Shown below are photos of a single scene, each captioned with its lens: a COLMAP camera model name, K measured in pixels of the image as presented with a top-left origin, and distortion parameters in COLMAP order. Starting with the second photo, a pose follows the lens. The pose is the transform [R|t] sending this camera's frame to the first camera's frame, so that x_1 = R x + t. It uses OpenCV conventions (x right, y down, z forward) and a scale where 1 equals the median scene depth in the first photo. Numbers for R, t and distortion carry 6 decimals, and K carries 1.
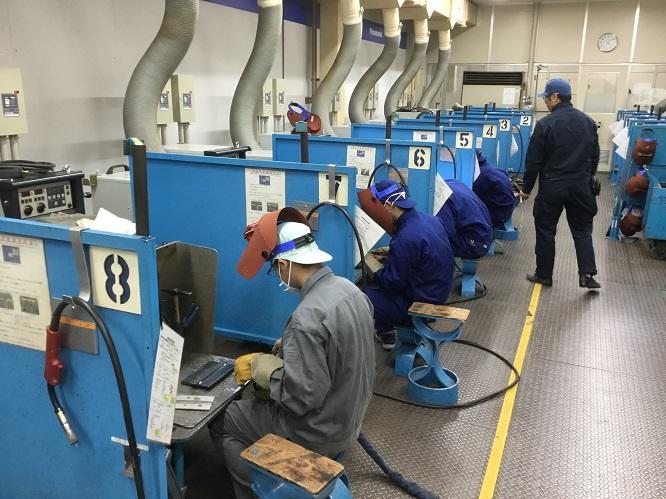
lens RADIAL K [[595.5, 0, 341.9], [0, 595.5, 249.5], [0, 0, 1]] dist [0.144698, -0.241495]
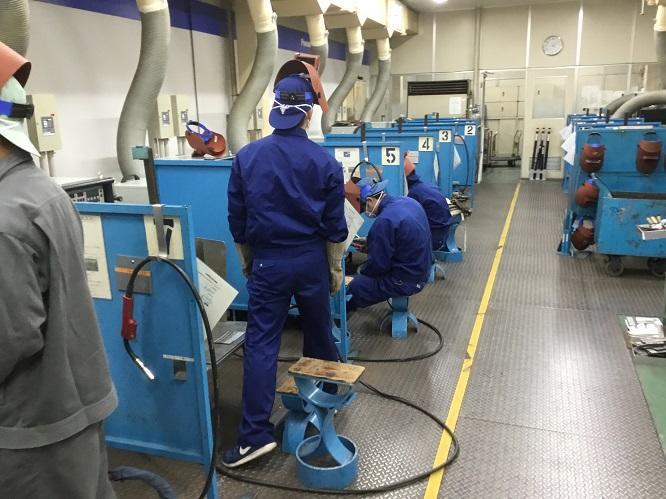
lens RADIAL K [[595.5, 0, 341.9], [0, 595.5, 249.5], [0, 0, 1]] dist [0.144698, -0.241495]
pose [[0.997299, -0.054729, 0.048992, 0.077809], [0.055885, 0.998183, -0.022543, -0.027375], [-0.047670, 0.025220, 0.998545, 0.120977]]
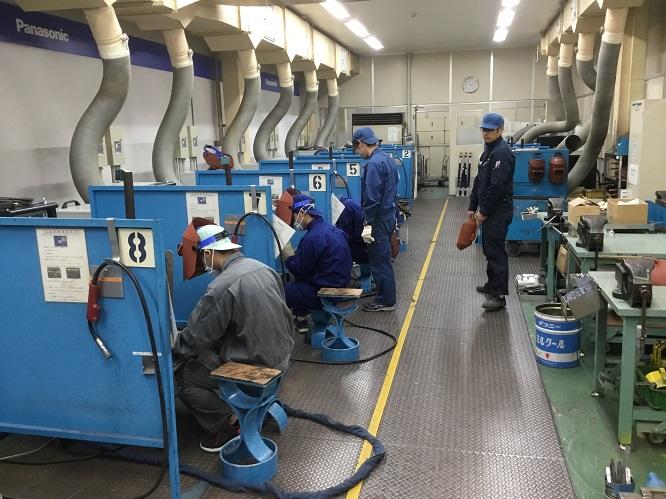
lens RADIAL K [[595.5, 0, 341.9], [0, 595.5, 249.5], [0, 0, 1]] dist [0.144698, -0.241495]
pose [[0.985249, -0.074315, 0.154146, -0.017877], [0.084508, 0.994575, -0.060655, 0.049567], [-0.148802, 0.072787, 0.986185, -0.176071]]
